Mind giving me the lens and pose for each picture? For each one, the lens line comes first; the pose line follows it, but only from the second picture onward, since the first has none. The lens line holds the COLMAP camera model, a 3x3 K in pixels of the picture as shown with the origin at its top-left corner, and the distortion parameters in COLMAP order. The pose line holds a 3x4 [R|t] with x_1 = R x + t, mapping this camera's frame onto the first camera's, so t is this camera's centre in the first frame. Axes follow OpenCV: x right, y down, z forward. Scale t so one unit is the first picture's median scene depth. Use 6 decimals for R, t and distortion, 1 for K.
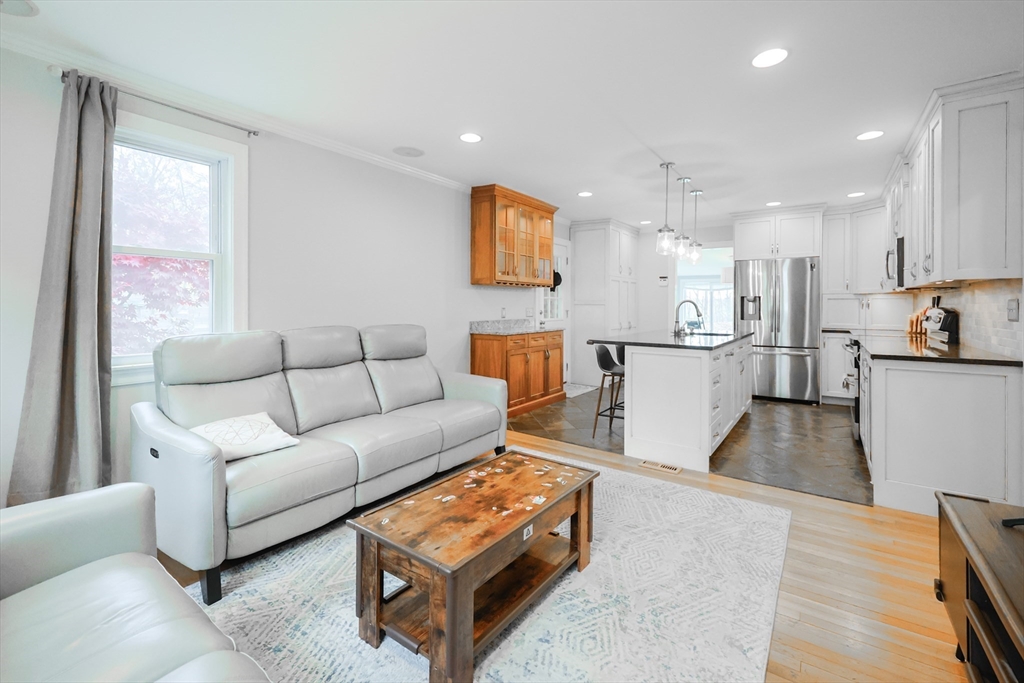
lens RADIAL K [[448.6, 0, 486.5], [0, 448.6, 312.4], [0, 0, 1]] dist [-0.001300, -0.001500]
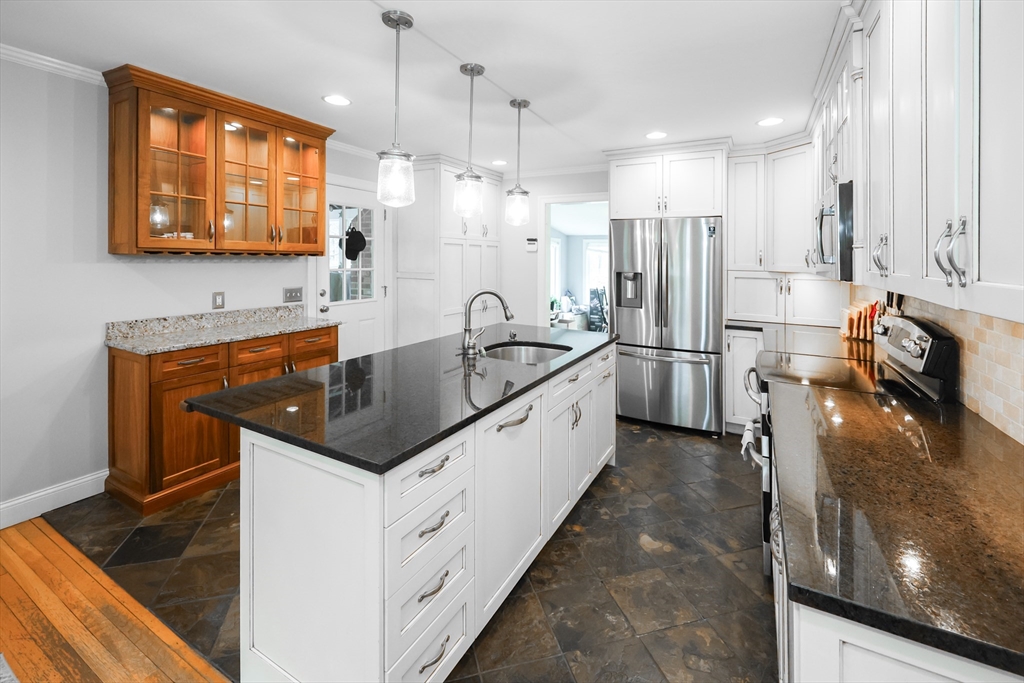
lens RADIAL K [[448.6, 0, 487.2], [0, 448.6, 257.2], [0, 0, 1]] dist [-0.001300, -0.001500]
pose [[0.994015, 0.011131, 0.108680, 0.321177], [-0.009415, 0.999823, -0.016290, -0.048418], [-0.108842, 0.015169, 0.993943, 0.370847]]
